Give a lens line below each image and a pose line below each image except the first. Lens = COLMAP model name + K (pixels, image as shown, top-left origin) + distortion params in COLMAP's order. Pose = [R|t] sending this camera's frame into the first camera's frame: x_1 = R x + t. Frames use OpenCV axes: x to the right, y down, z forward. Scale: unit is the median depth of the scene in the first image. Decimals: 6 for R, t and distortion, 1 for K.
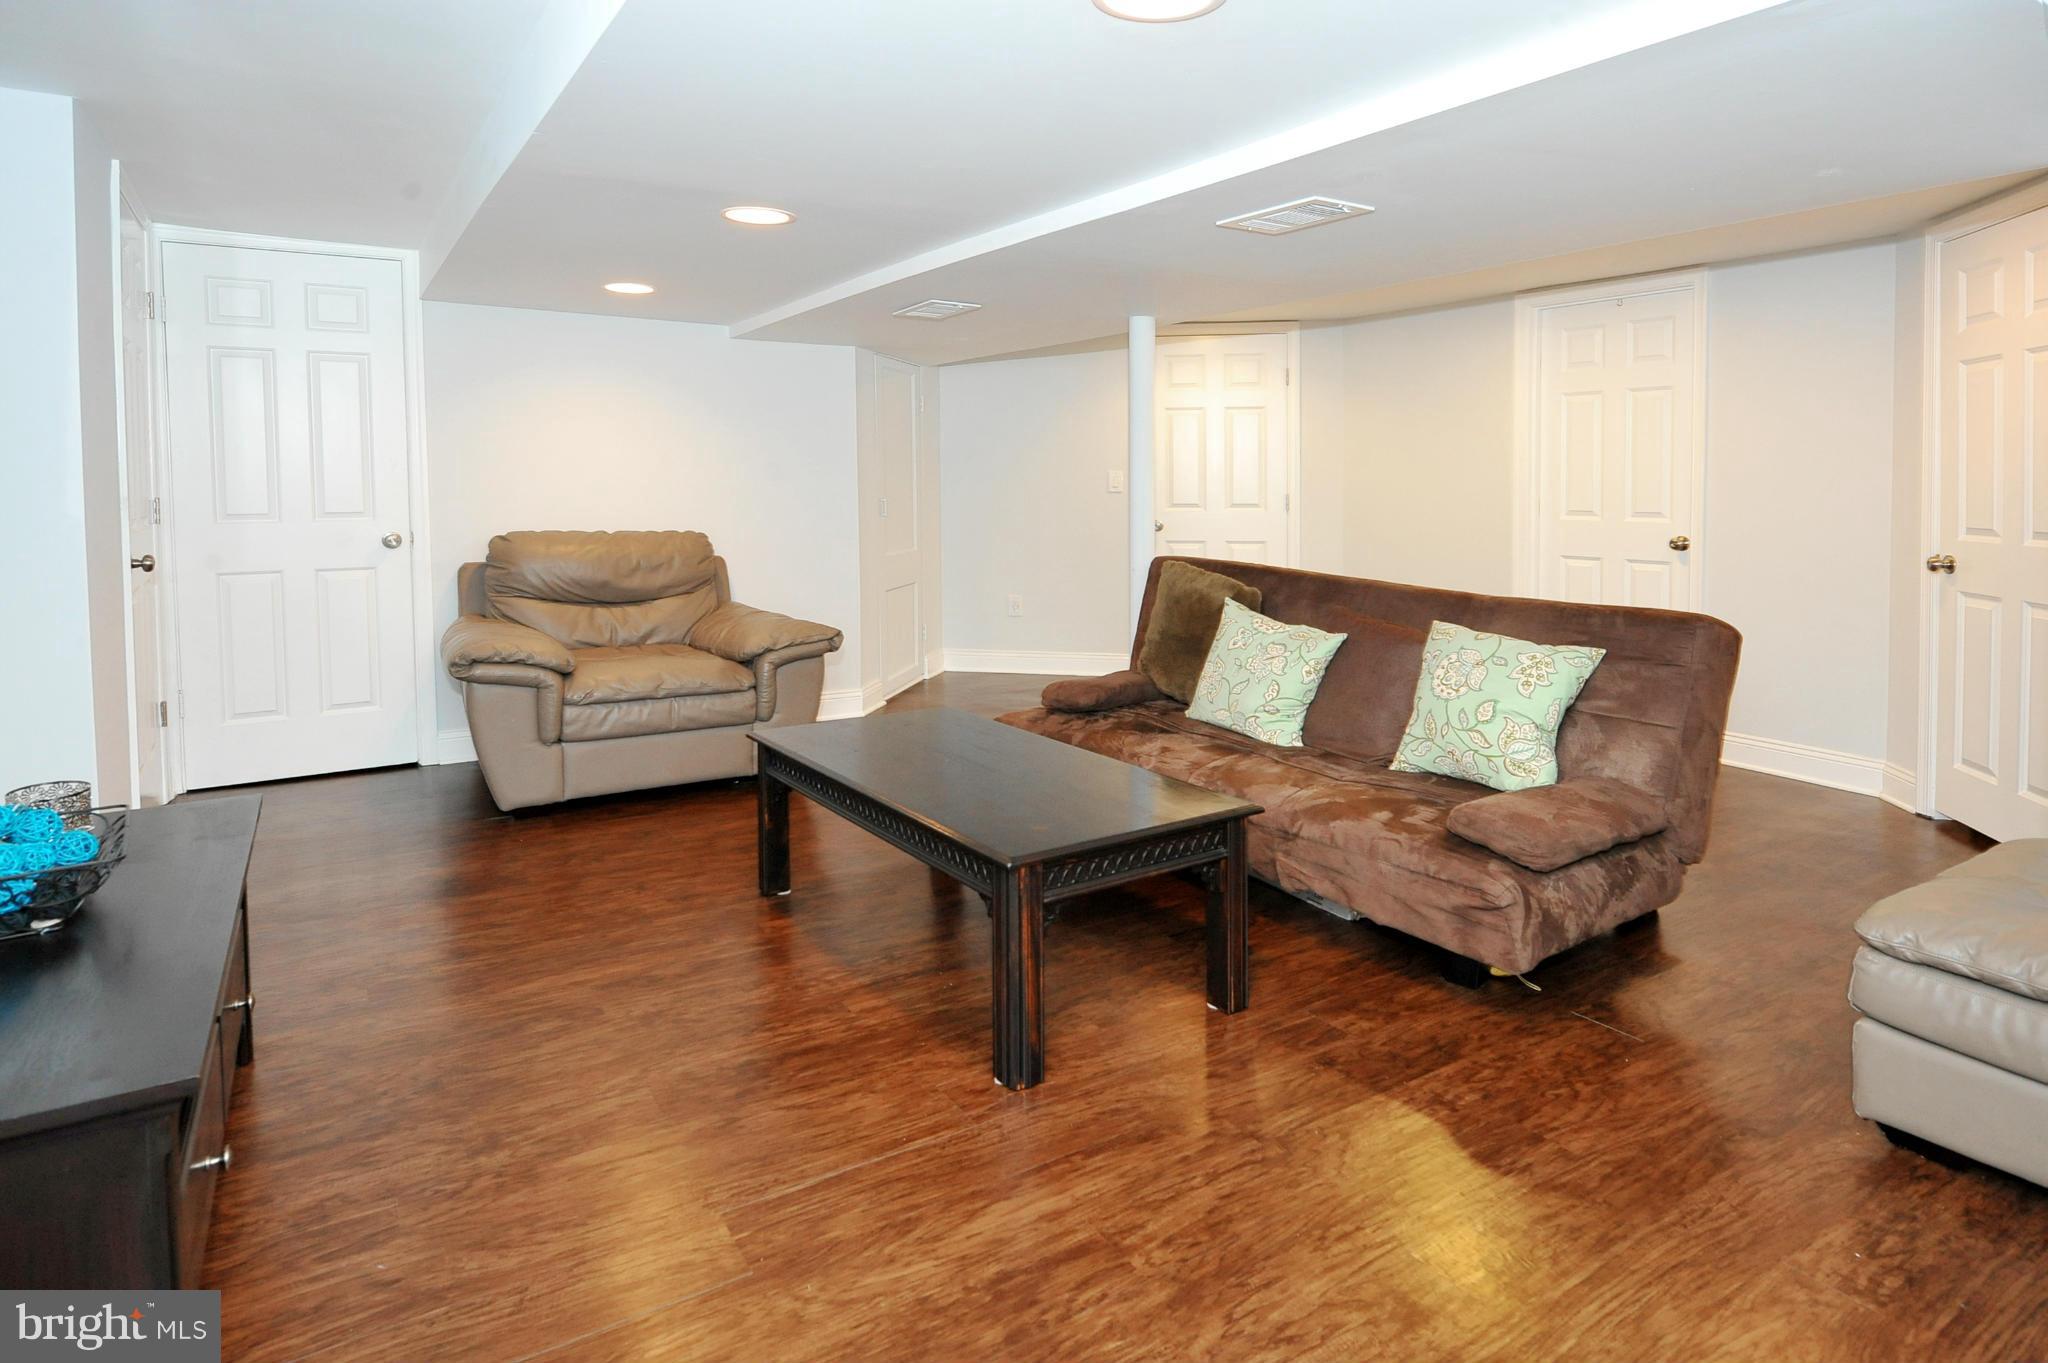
lens RADIAL K [[1035.9, 0, 1025.4], [0, 1035.9, 511.9], [0, 0, 1]] dist [0.000909, -0.001101]
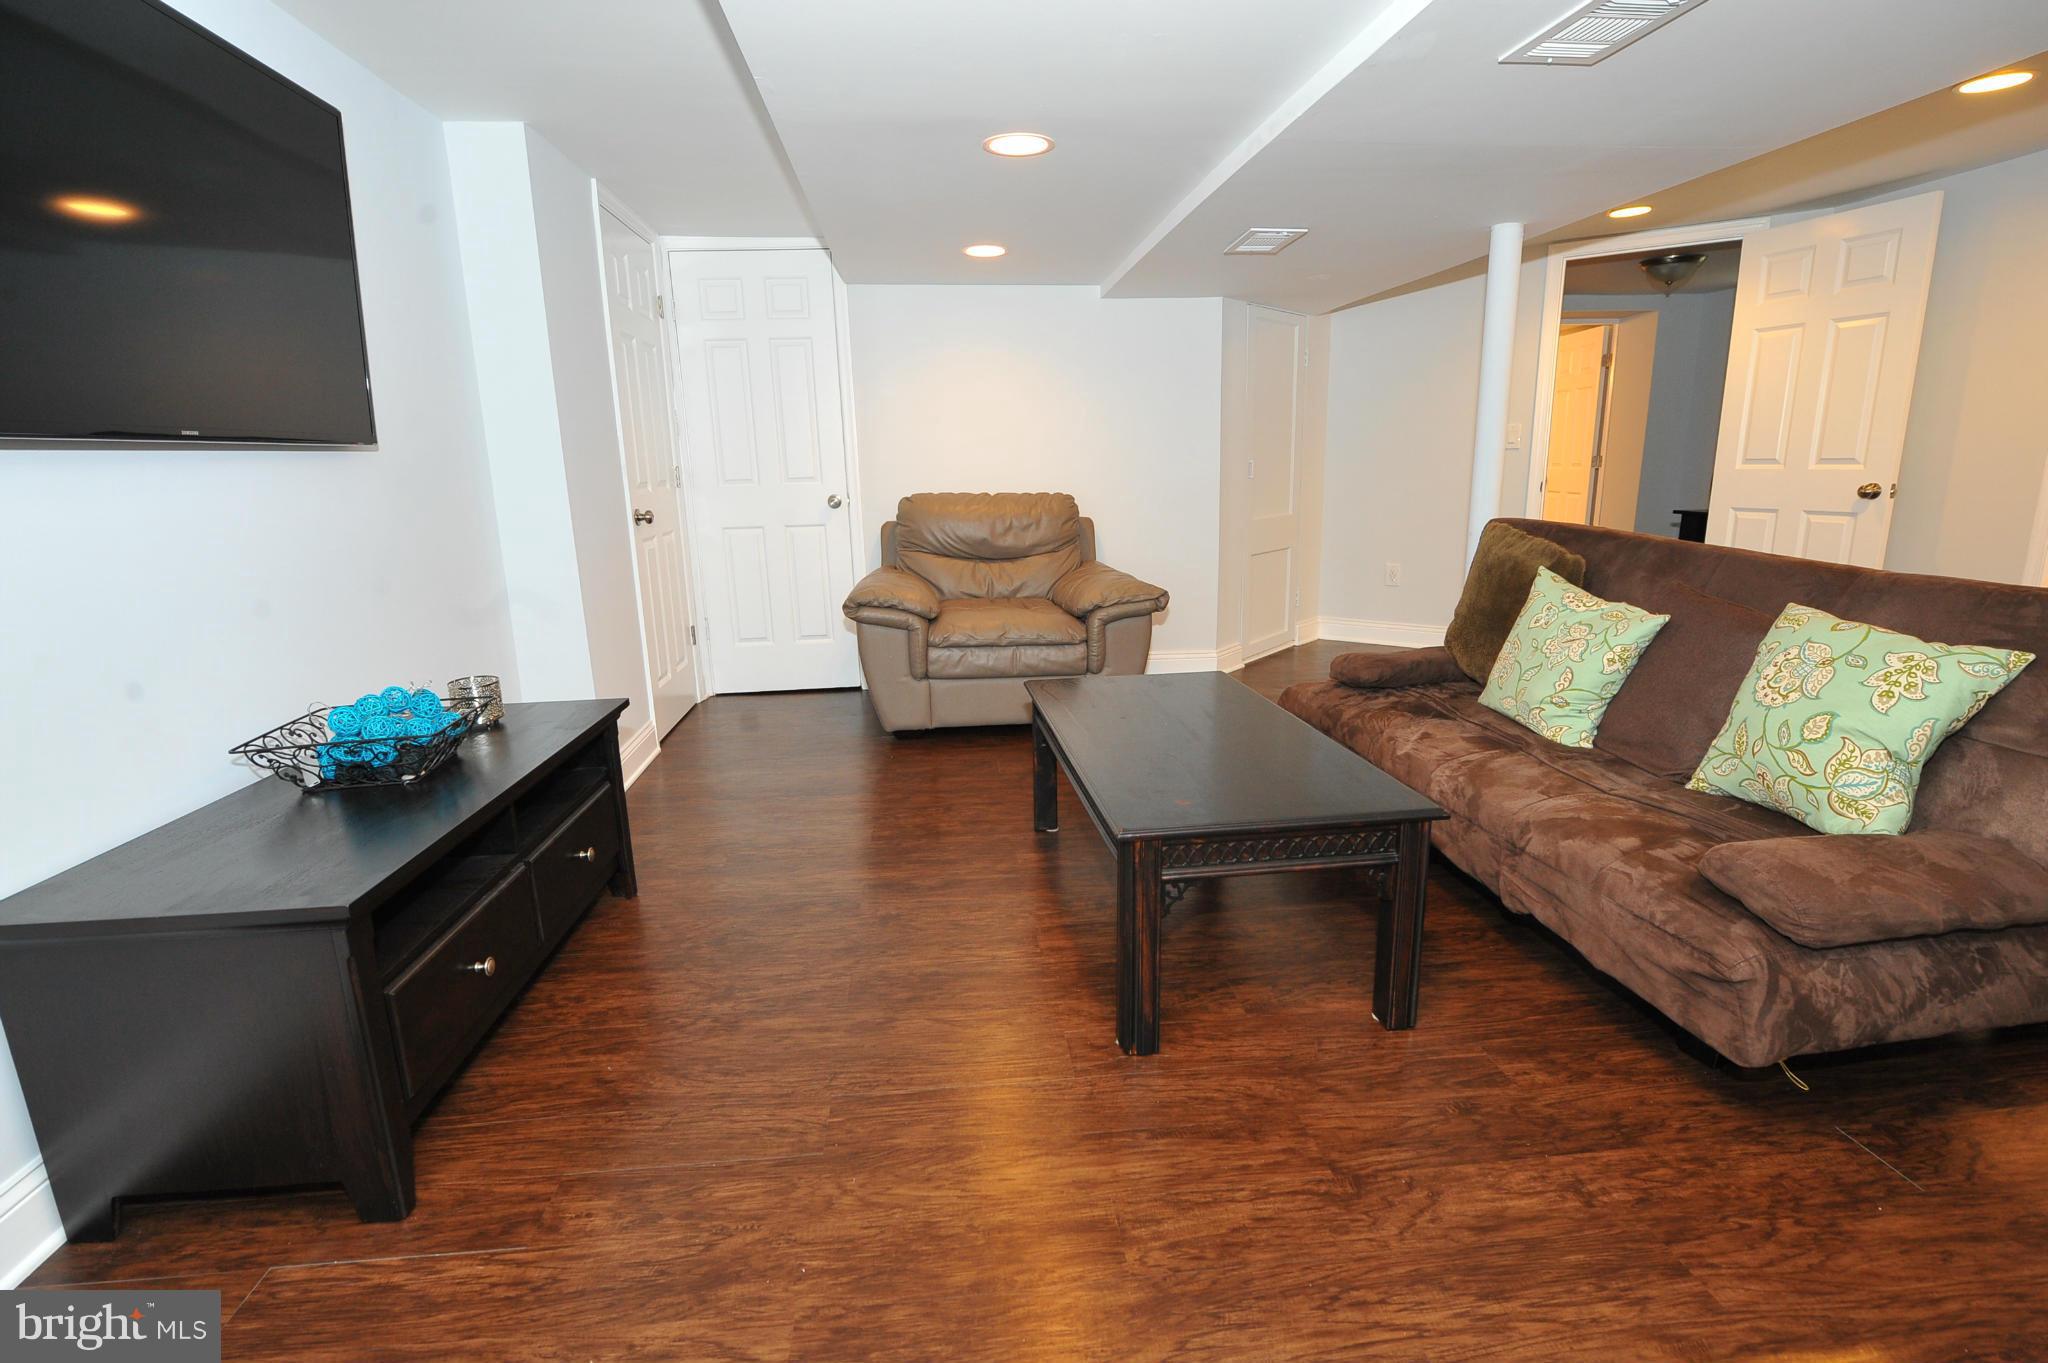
lens RADIAL K [[988.0, 0, 1024.0], [0, 988.0, 681.5], [0, 0, 1]] dist [-0.003834, -0.004817]
pose [[0.913541, 0.077473, -0.399301, 0.215352], [0.003983, 0.979942, 0.199242, 0.021196], [0.406728, -0.183606, 0.894908, 0.162302]]
